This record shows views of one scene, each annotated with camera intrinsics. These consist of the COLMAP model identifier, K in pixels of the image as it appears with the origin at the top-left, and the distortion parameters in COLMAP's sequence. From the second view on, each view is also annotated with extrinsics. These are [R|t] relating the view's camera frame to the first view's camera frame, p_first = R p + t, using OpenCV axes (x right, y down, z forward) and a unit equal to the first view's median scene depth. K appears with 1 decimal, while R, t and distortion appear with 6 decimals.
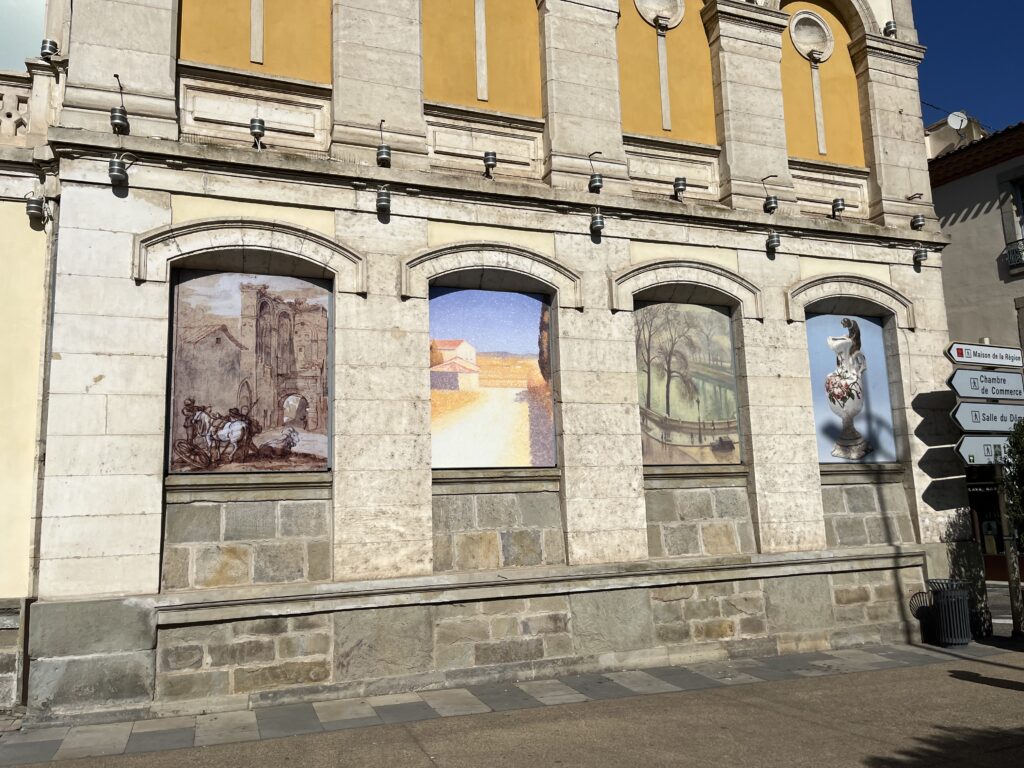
lens RADIAL K [[766.0, 0, 521.5], [0, 766.0, 380.5], [0, 0, 1]] dist [0.056054, -0.081871]
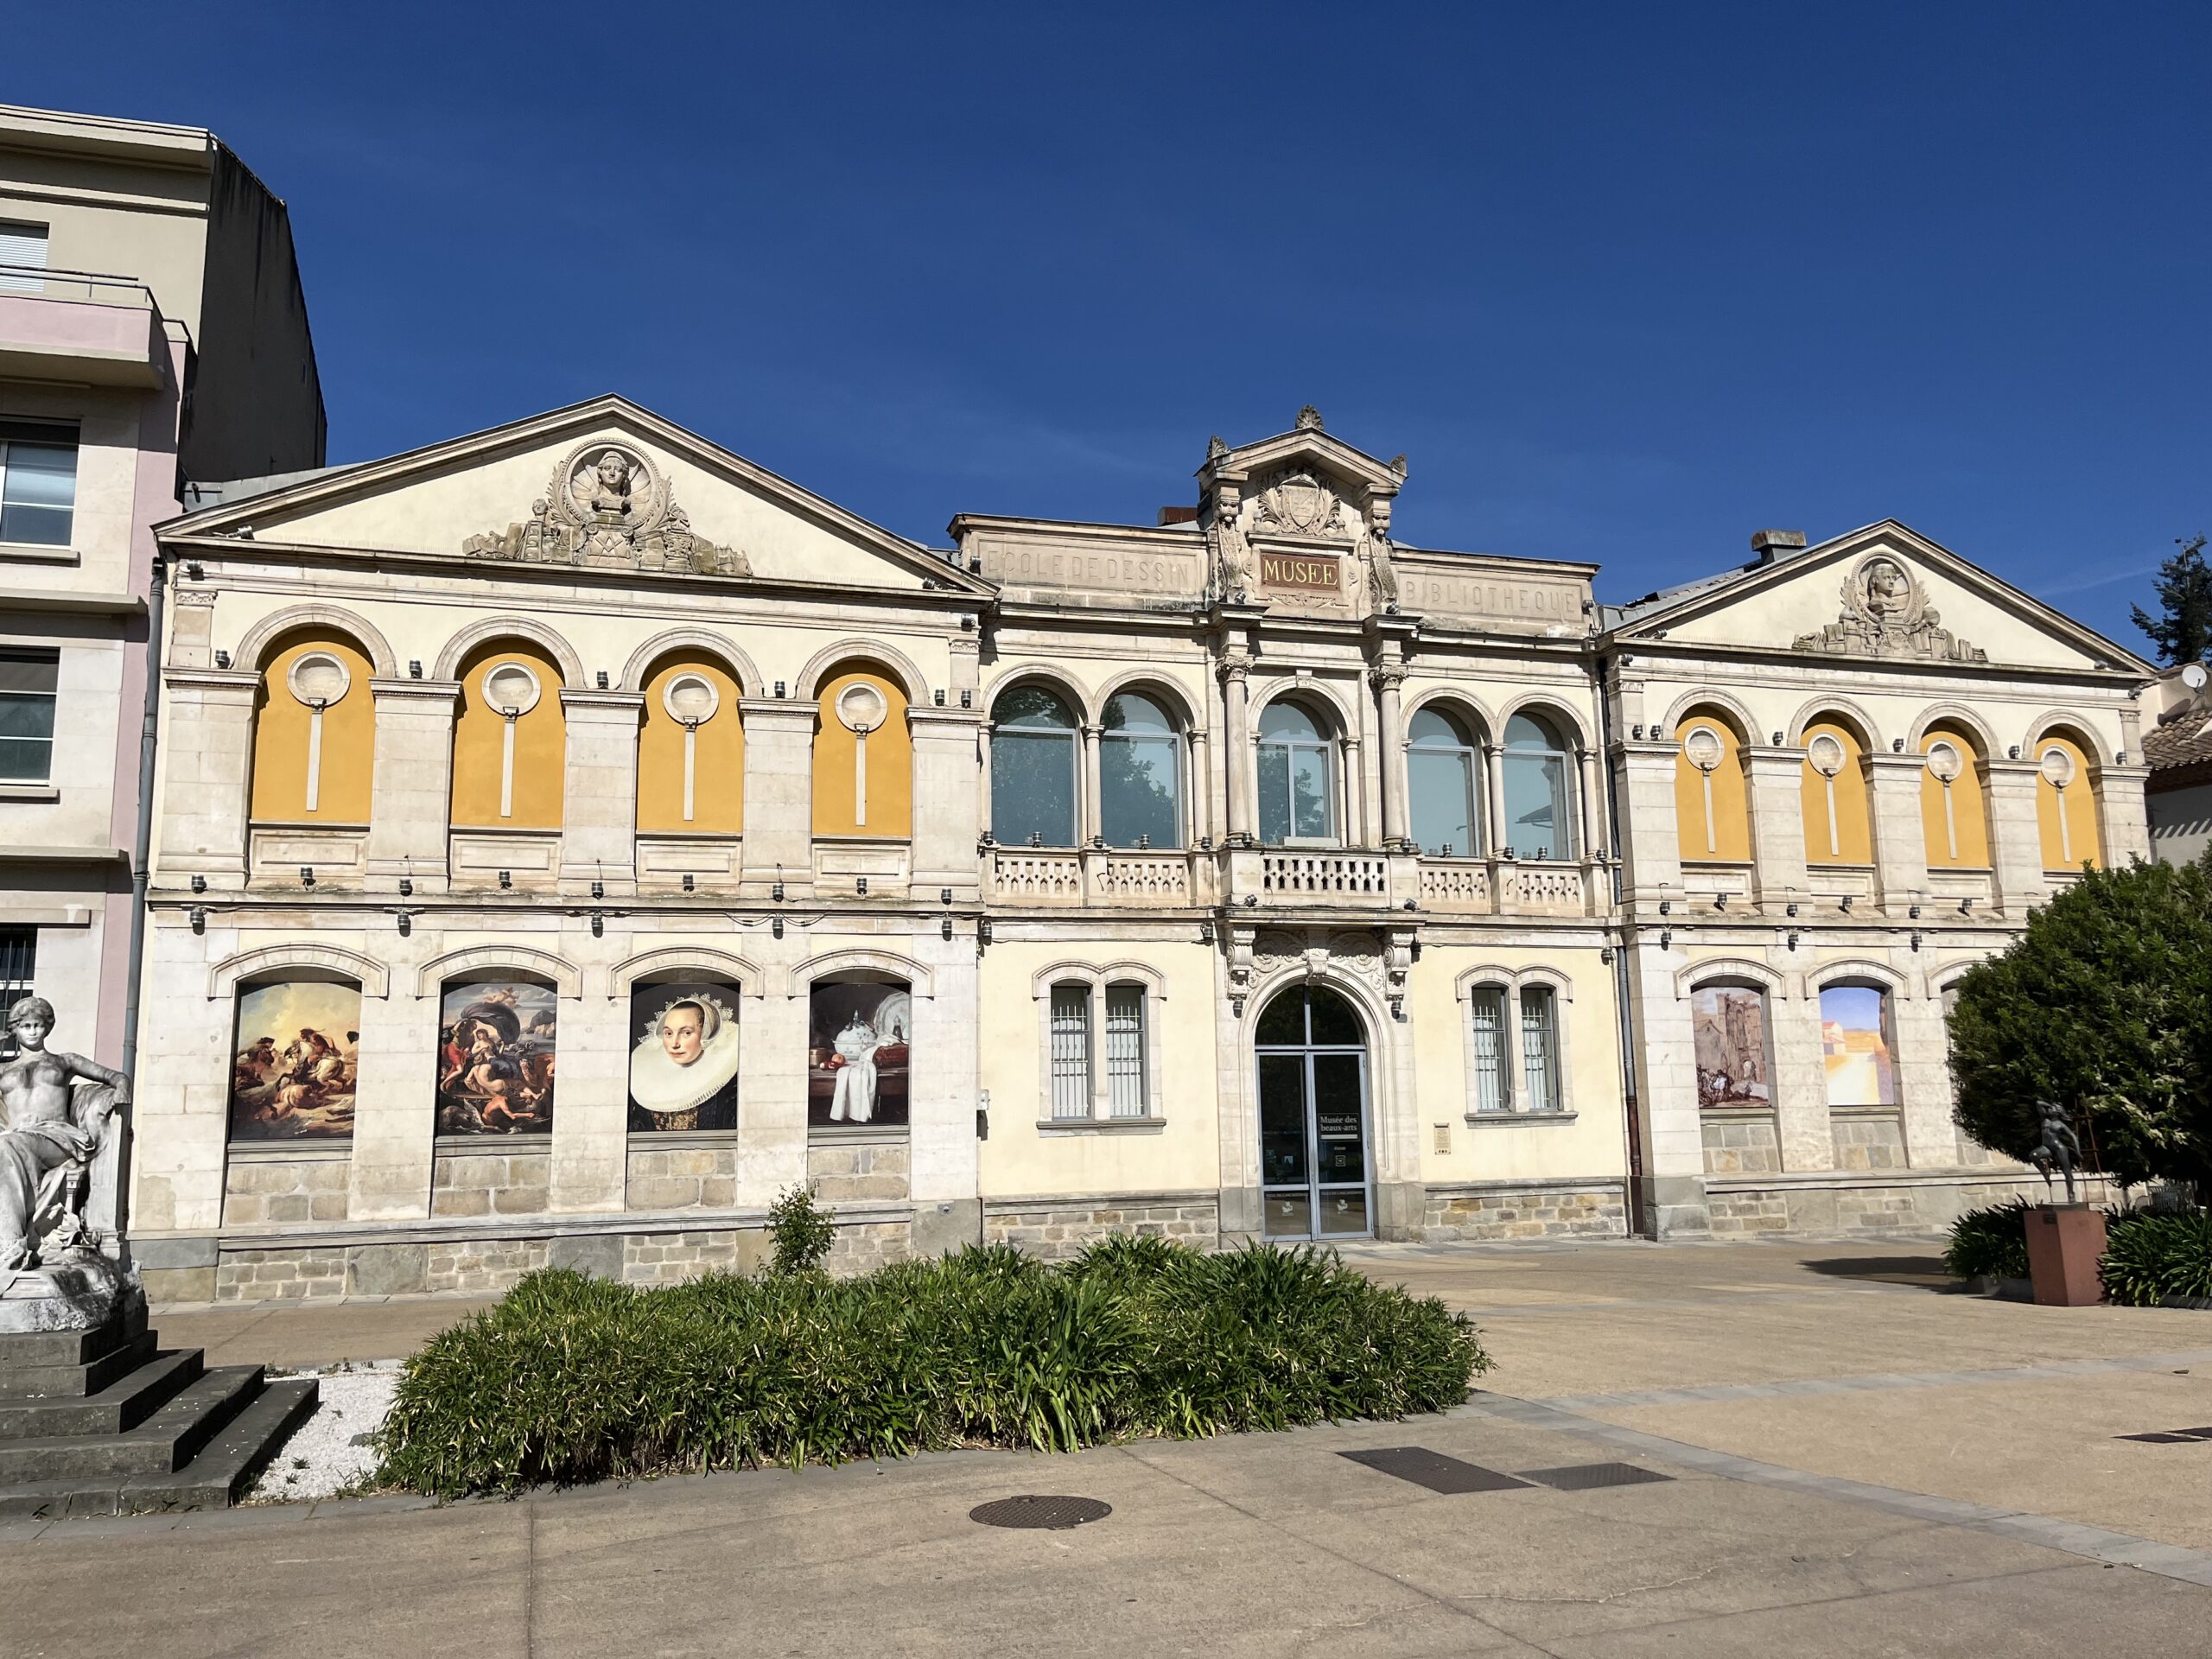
lens RADIAL K [[1654.6, 0, 1117.7], [0, 1654.6, 832.1], [0, 0, 1]] dist [0.056054, -0.081871]
pose [[0.996810, 0.004168, -0.079698, -1.313346], [-0.004185, 0.999991, -0.000042, -0.450172], [0.079697, 0.000376, 0.996819, -2.587854]]
